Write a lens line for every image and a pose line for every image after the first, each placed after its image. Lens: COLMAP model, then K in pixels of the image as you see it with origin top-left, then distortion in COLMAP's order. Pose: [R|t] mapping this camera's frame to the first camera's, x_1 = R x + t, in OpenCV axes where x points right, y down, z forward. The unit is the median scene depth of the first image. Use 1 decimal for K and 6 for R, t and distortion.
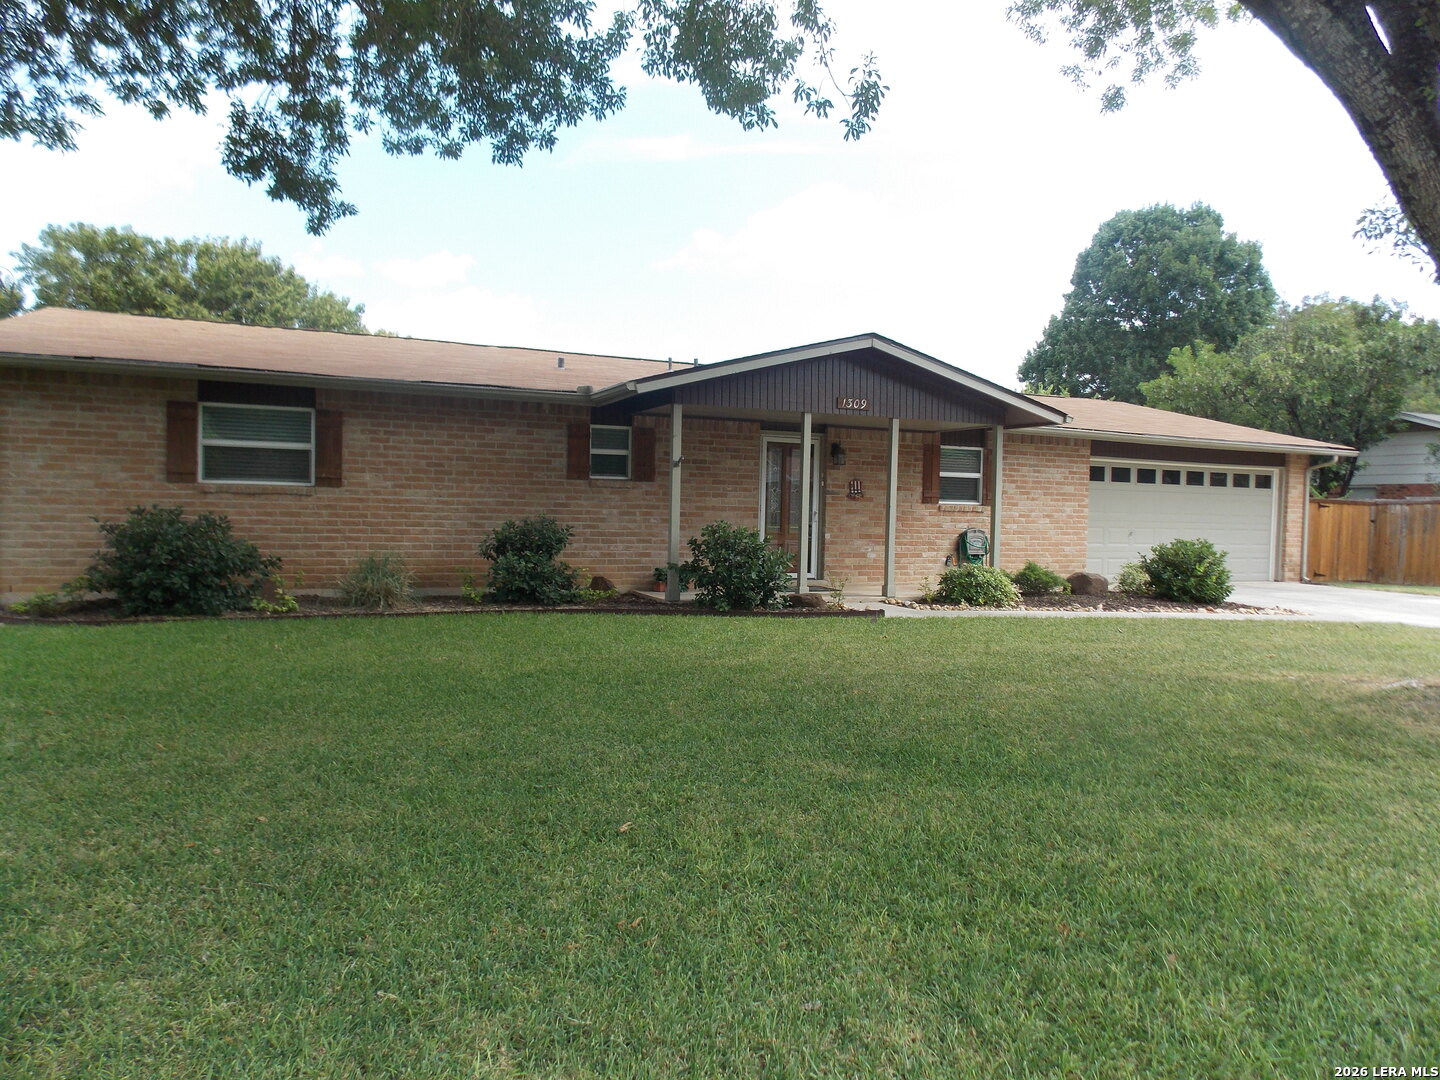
lens RADIAL K [[960.7, 0, 719.8], [0, 960.7, 532.7], [0, 0, 1]] dist [0.011560, -0.004862]
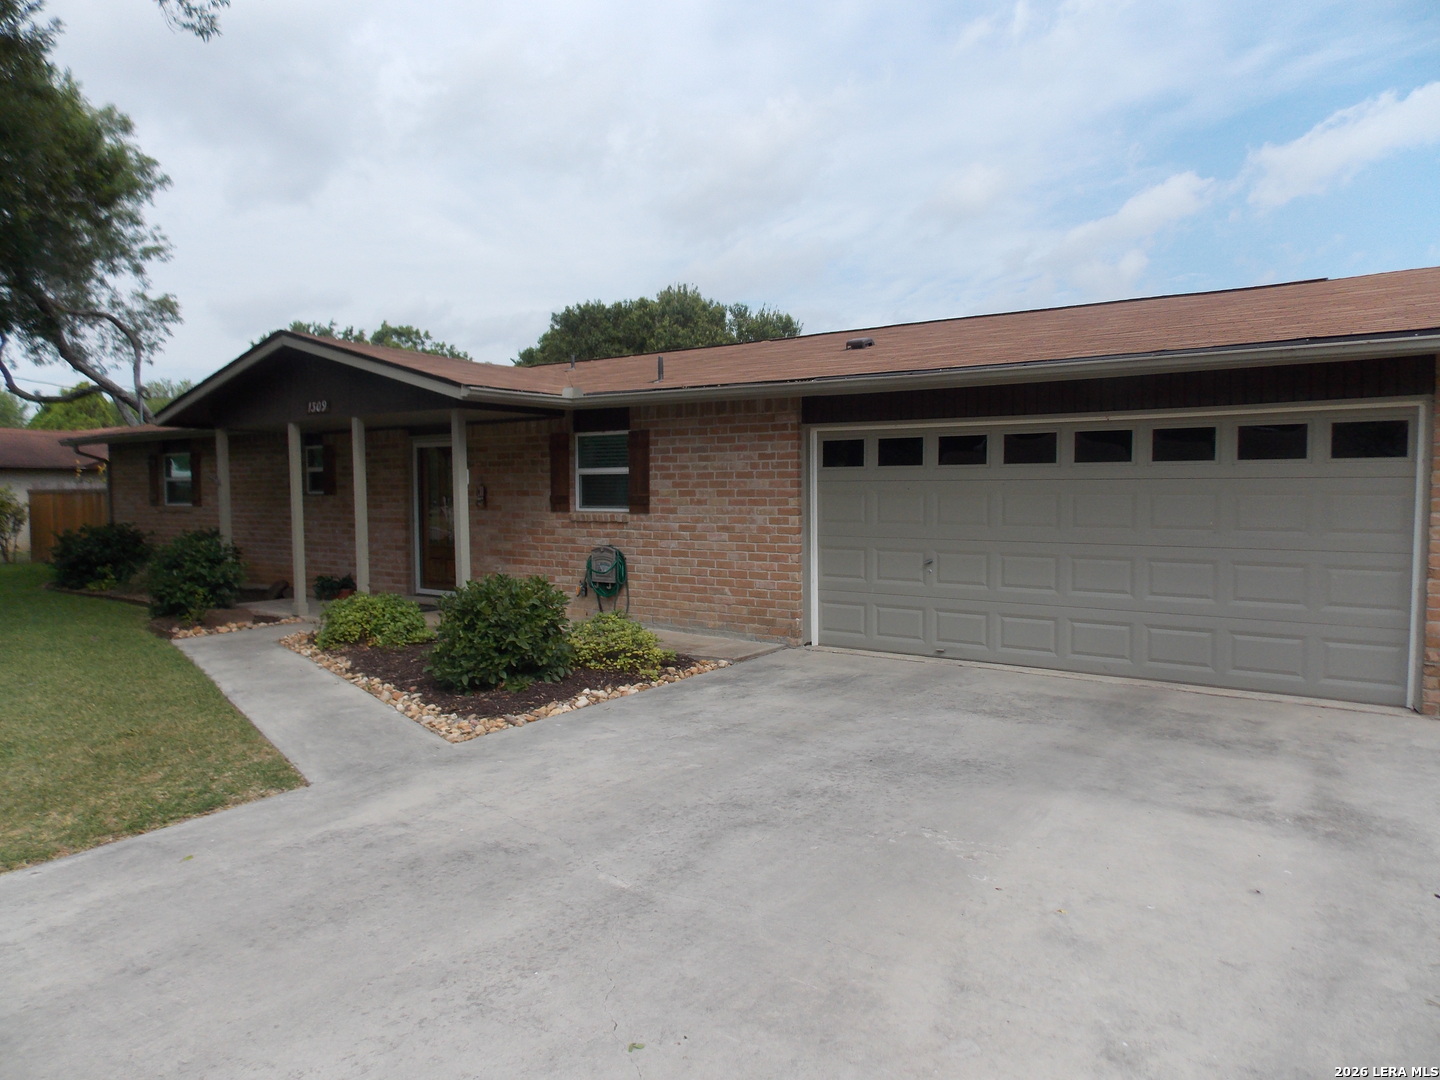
lens RADIAL K [[960.7, 0, 719.8], [0, 960.7, 532.7], [0, 0, 1]] dist [0.011560, -0.004862]
pose [[0.489968, 0.012248, -0.871654, 0.894392], [-0.009405, 0.999917, 0.008764, -0.020404], [0.871690, 0.003903, 0.490043, 0.700694]]
